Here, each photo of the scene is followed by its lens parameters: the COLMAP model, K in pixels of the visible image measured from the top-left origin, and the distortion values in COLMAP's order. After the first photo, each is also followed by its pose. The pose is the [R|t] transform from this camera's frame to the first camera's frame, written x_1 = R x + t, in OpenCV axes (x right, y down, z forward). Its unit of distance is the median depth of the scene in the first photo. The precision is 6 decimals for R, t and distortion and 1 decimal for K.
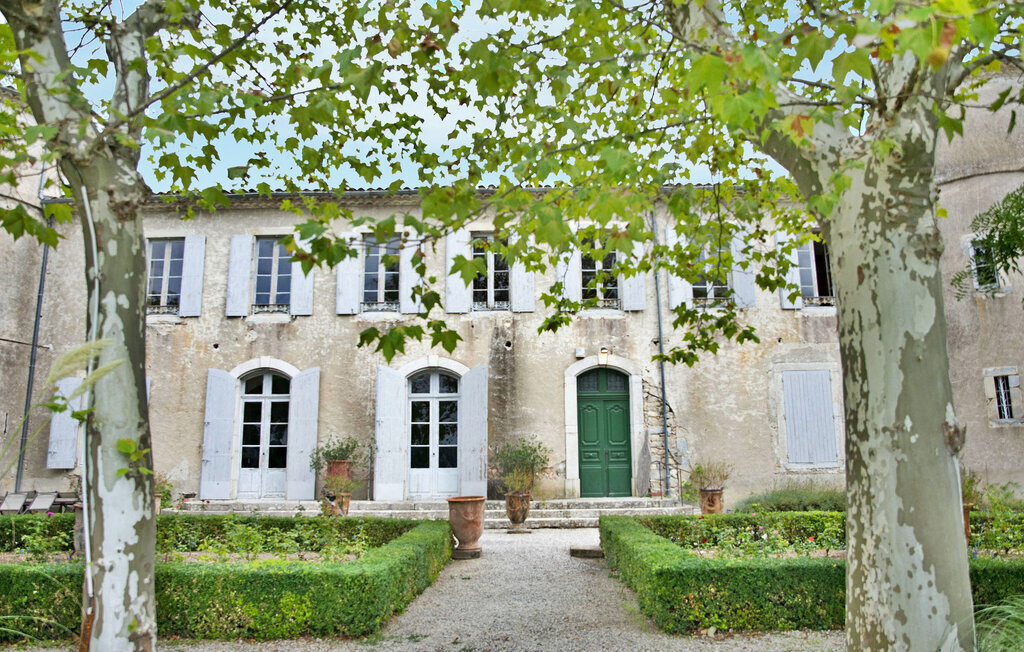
lens RADIAL K [[720.1, 0, 511.6], [0, 720.1, 326.1], [0, 0, 1]] dist [0.001183, 0.002426]
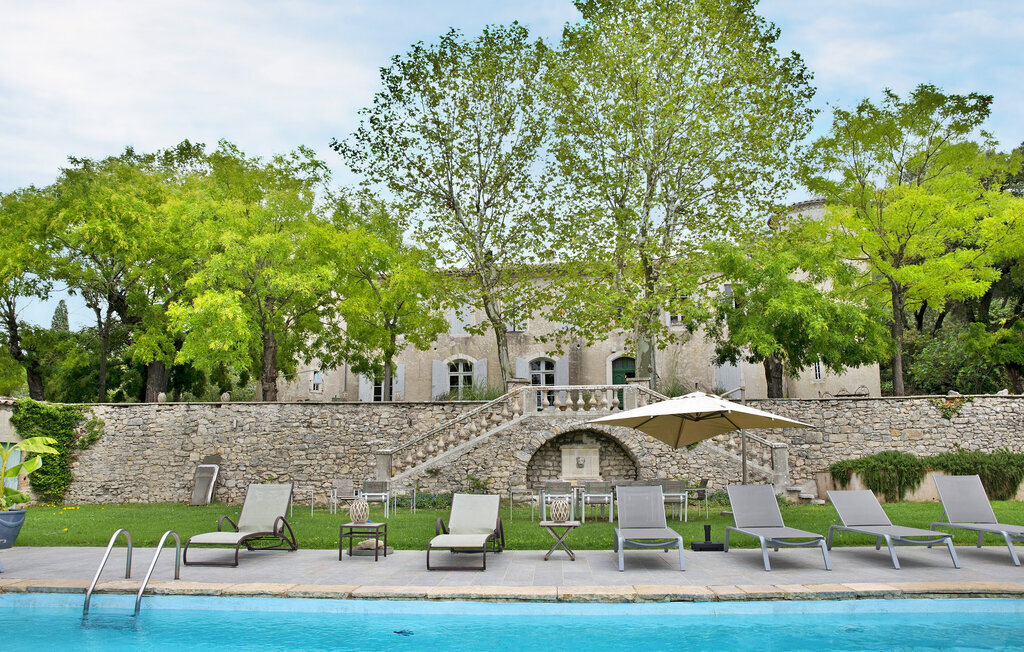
lens RADIAL K [[720.1, 0, 511.8], [0, 720.1, 325.8], [0, 0, 1]] dist [0.001183, 0.002426]
pose [[0.994226, -0.020236, -0.105384, 0.025640], [0.021938, 0.999647, 0.015011, -0.067247], [0.105043, -0.017237, 0.994318, -1.057902]]
